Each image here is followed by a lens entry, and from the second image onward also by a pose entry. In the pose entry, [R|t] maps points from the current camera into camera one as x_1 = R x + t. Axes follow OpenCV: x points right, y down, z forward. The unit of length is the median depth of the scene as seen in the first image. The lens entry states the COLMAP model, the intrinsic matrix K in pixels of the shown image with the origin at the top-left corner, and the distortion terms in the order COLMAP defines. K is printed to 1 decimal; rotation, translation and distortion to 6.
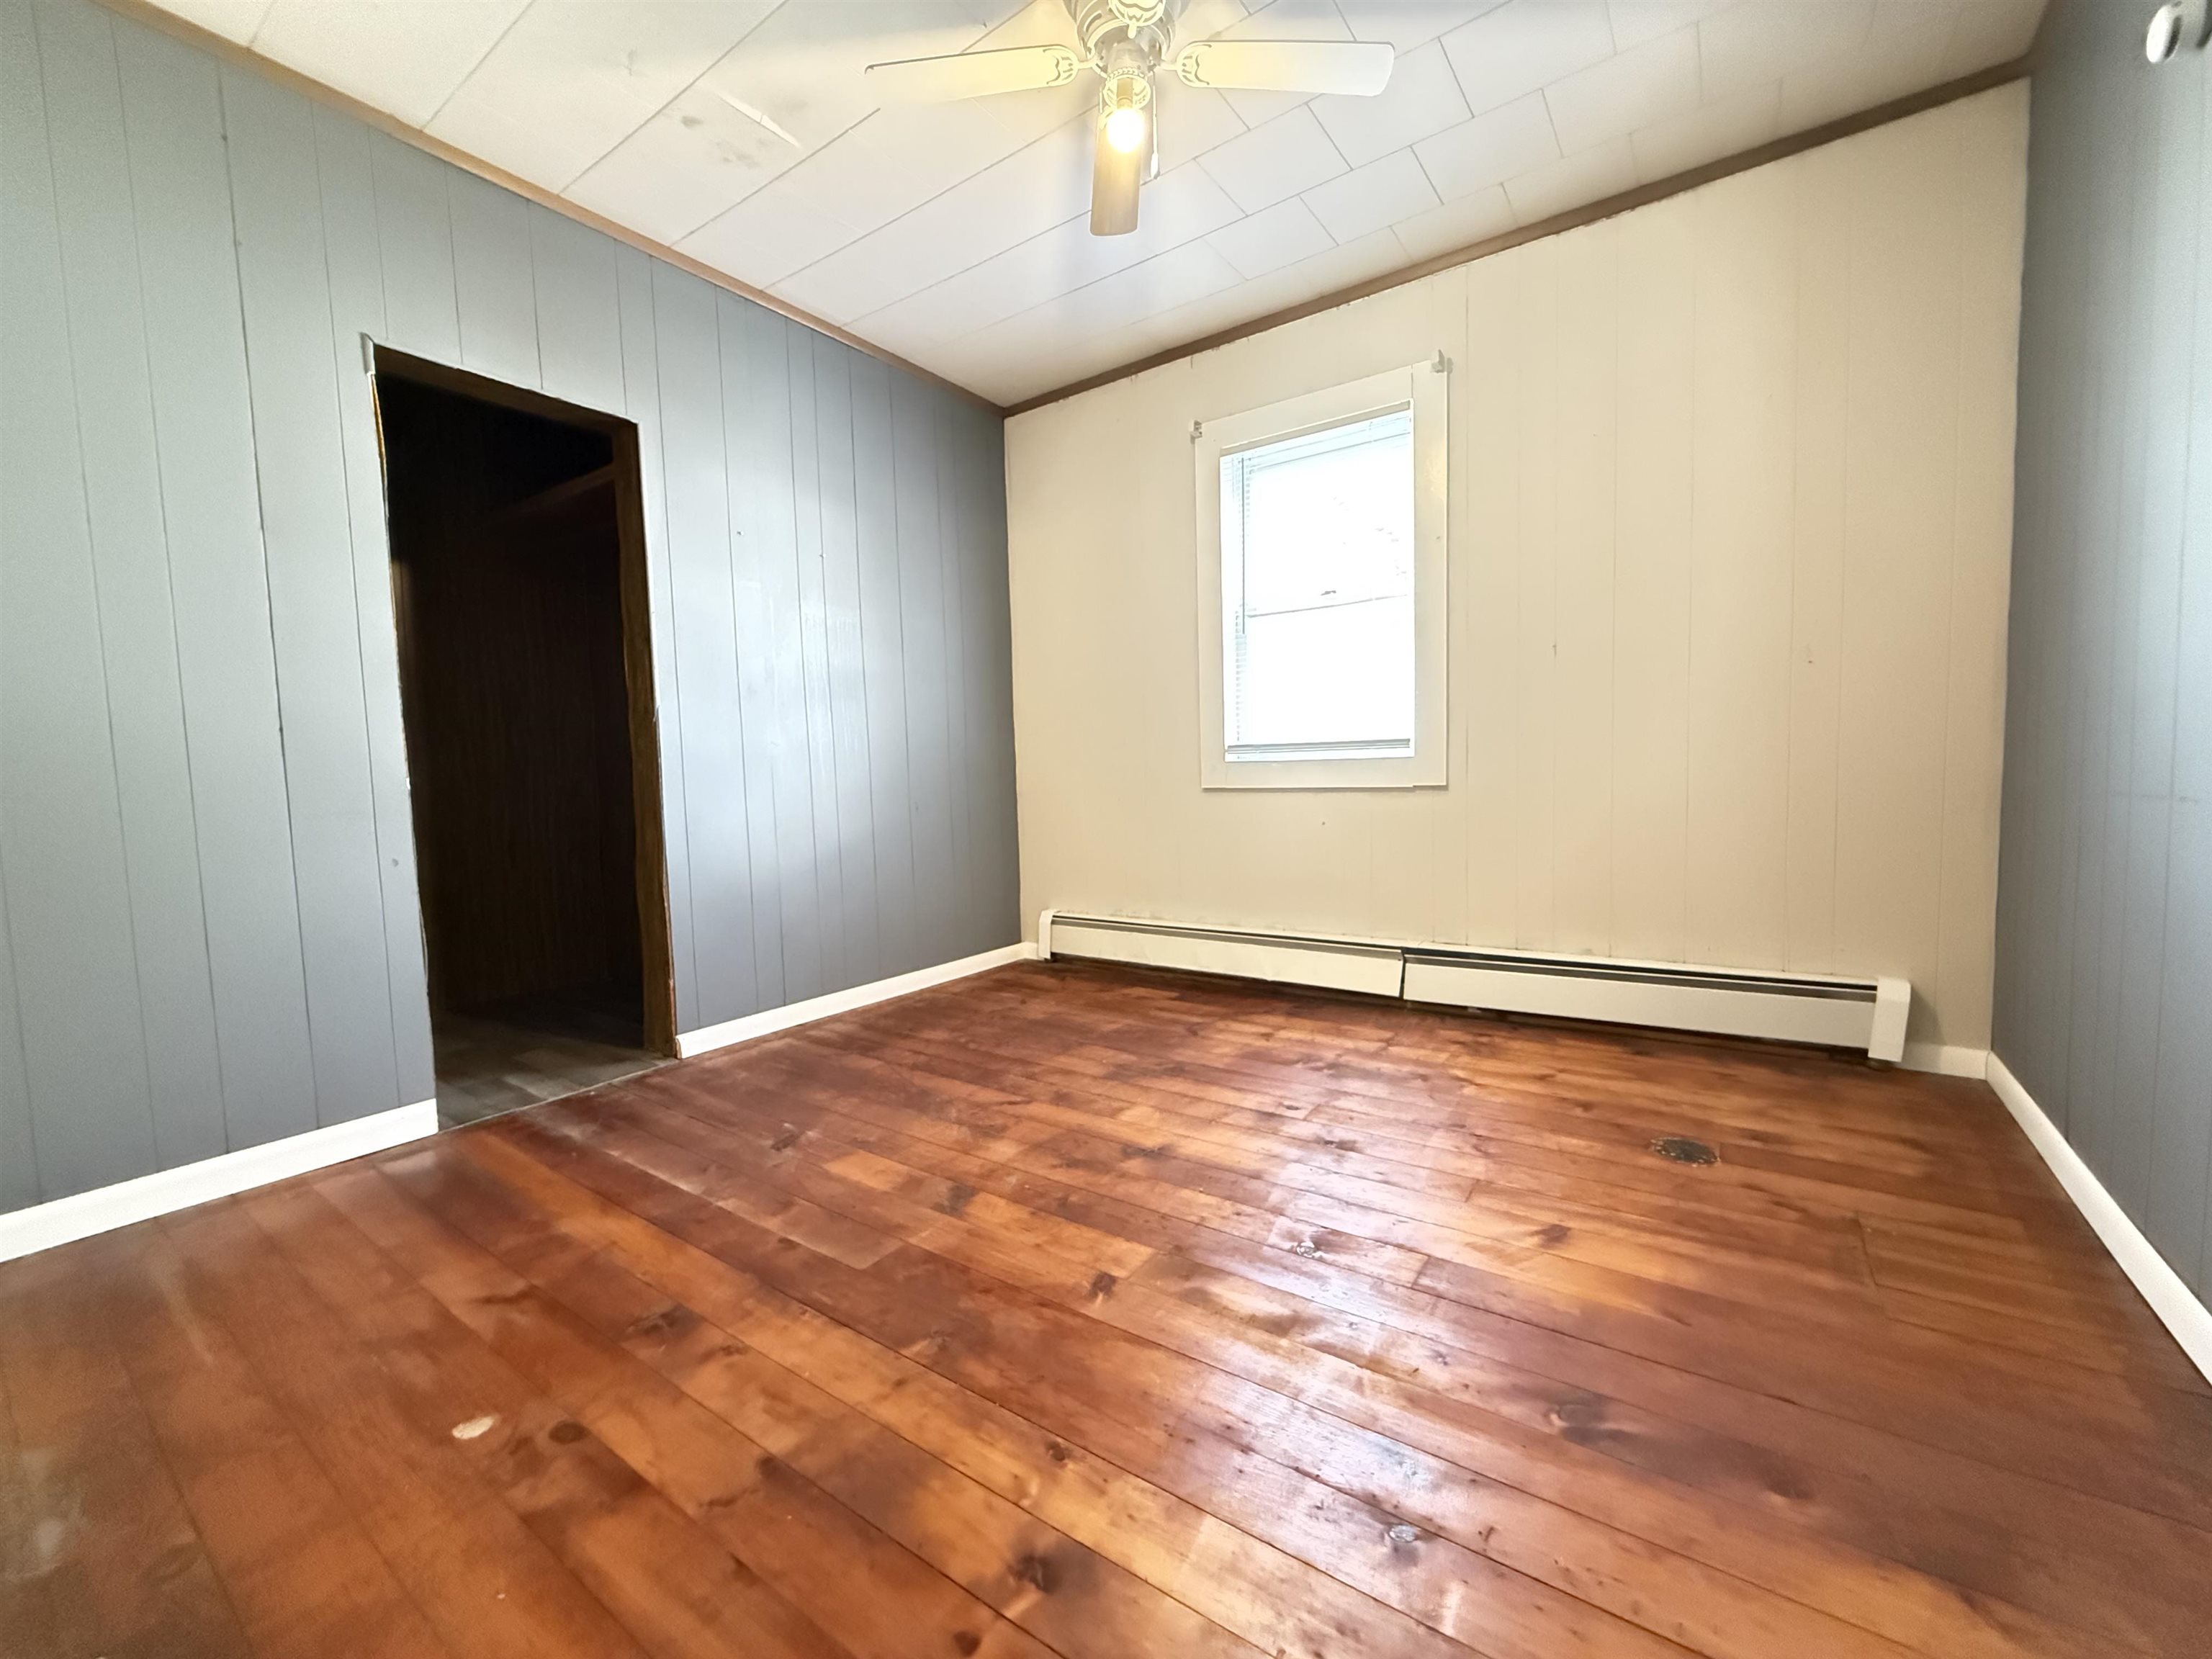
lens RADIAL K [[883.5, 0, 1097.9], [0, 883.5, 826.2], [0, 0, 1]] dist [0.000211, 0.000931]
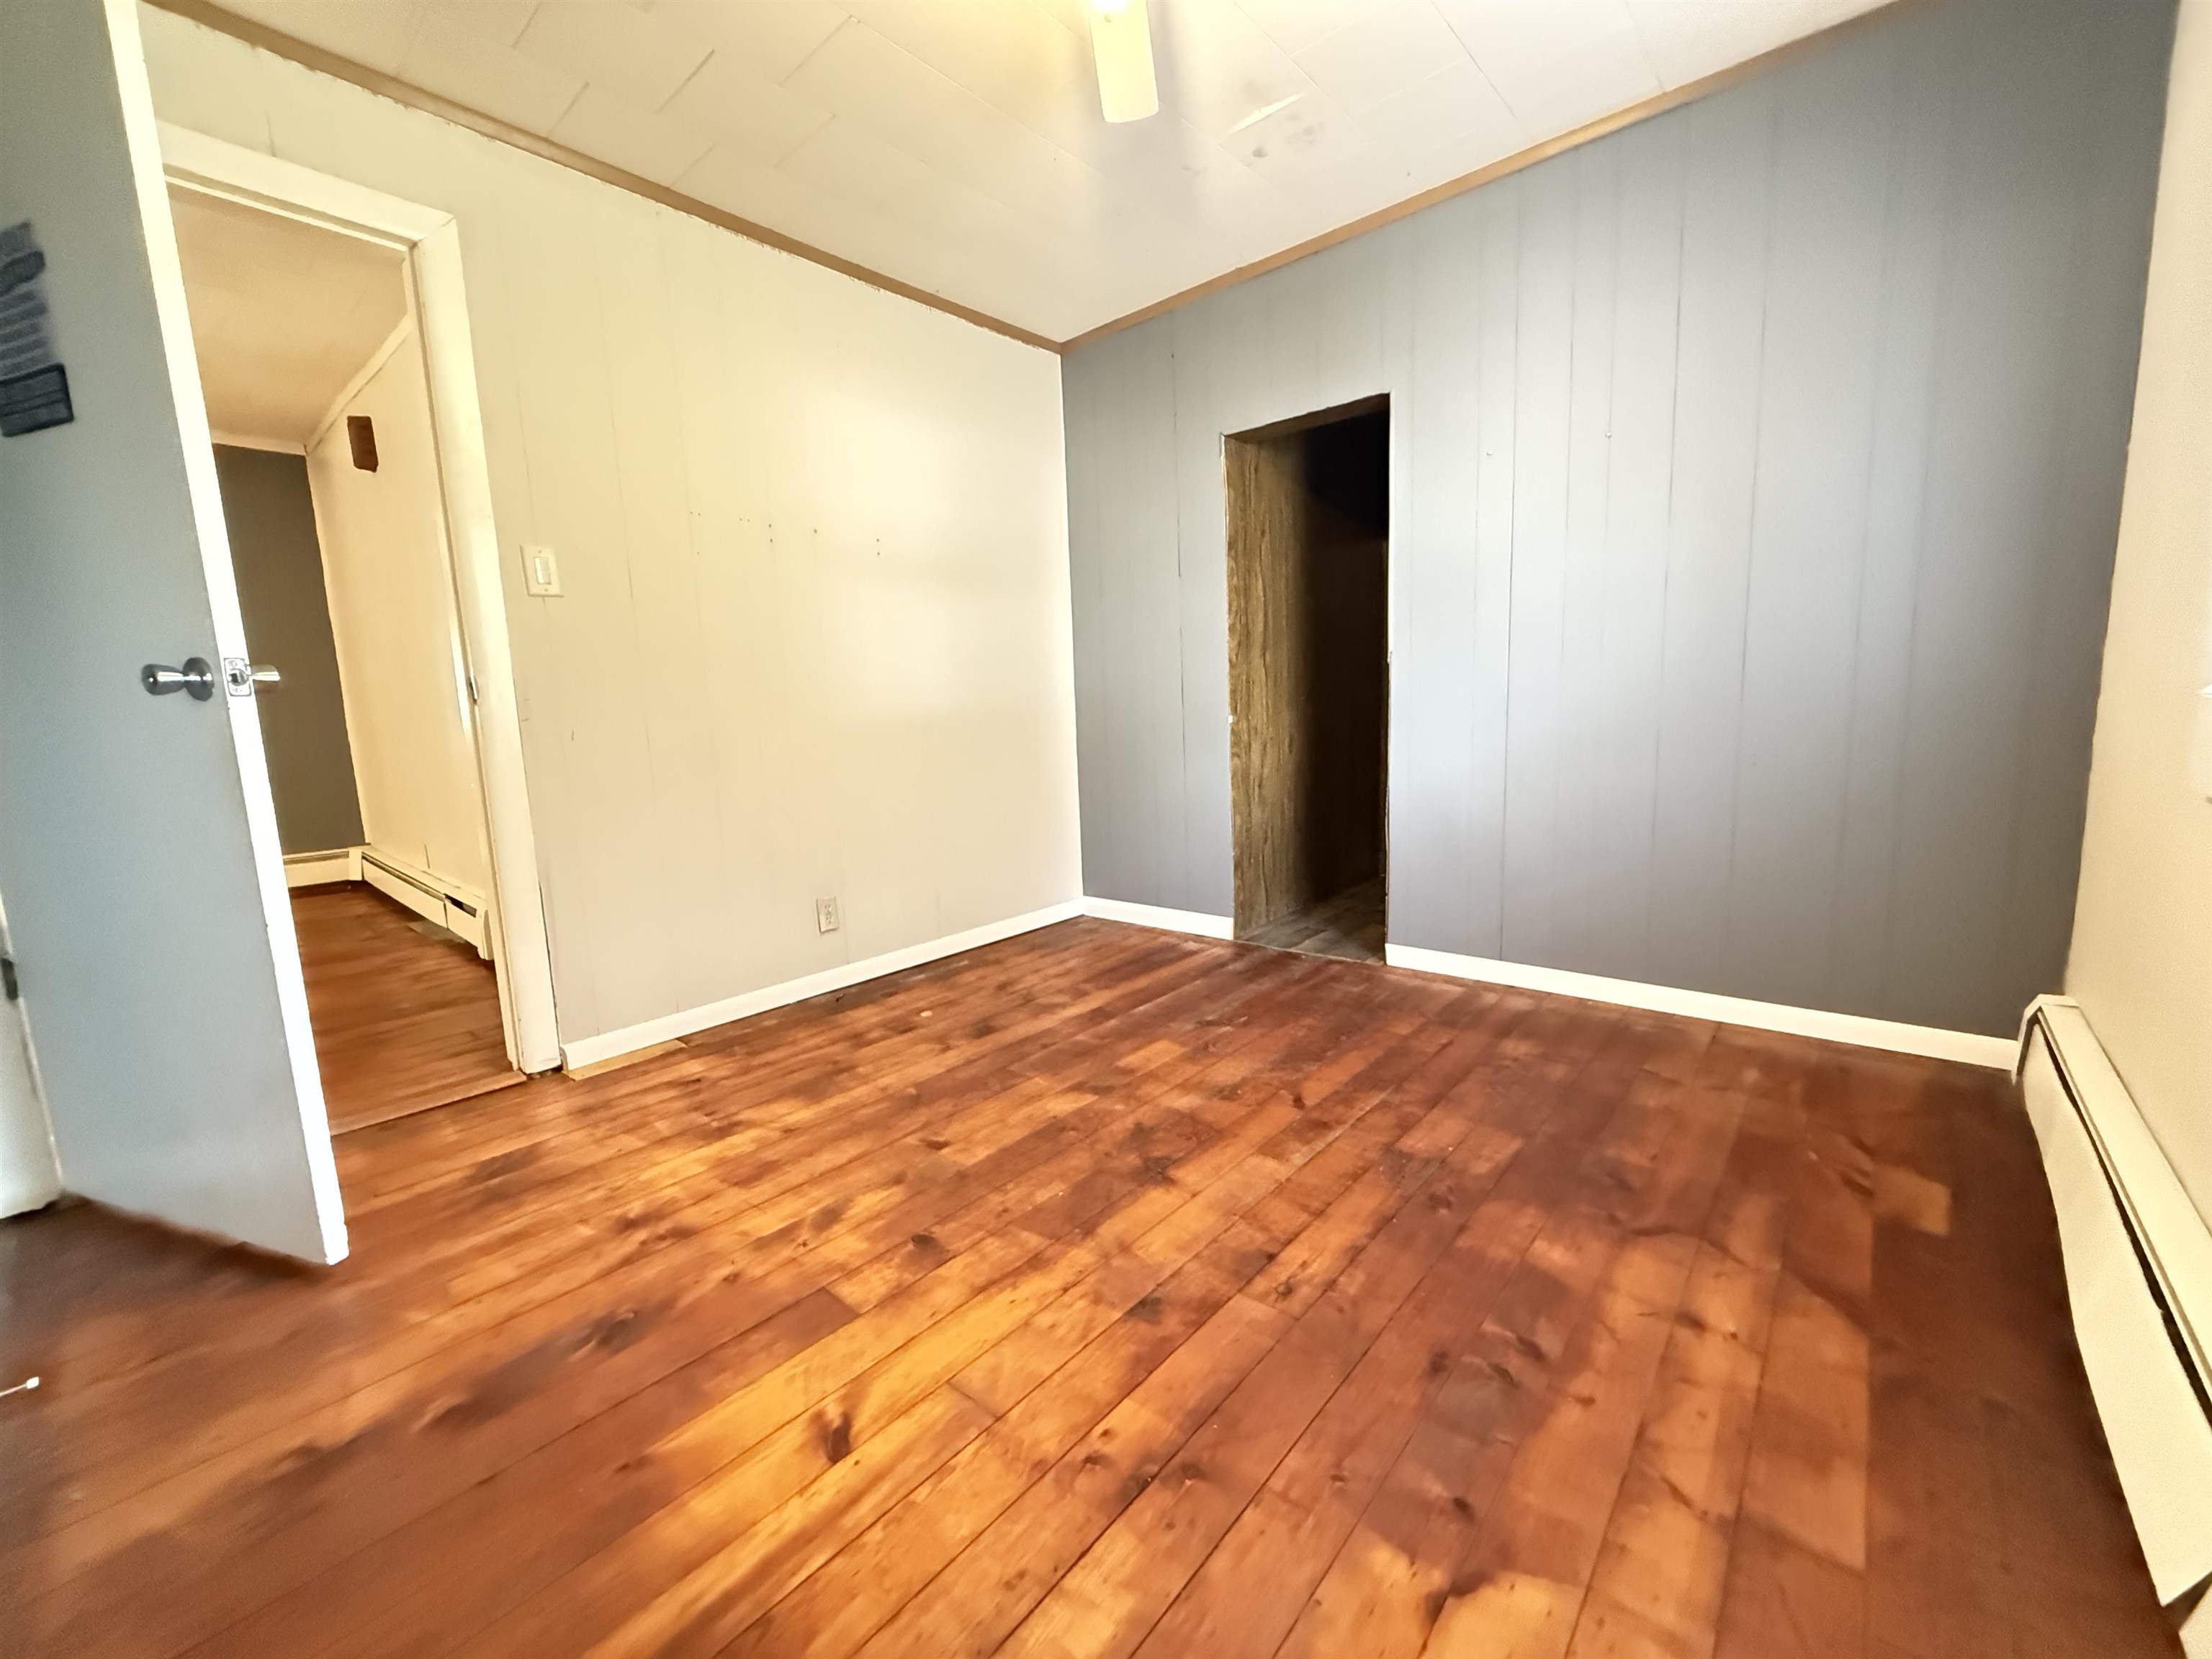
lens RADIAL K [[883.5, 0, 1098.9], [0, 883.5, 822.5], [0, 0, 1]] dist [0.000211, 0.000931]
pose [[-0.089098, 0.167267, -0.981878, 0.805709], [-0.025514, 0.985091, 0.170129, -0.125595], [0.995696, 0.040209, -0.083502, 0.895458]]
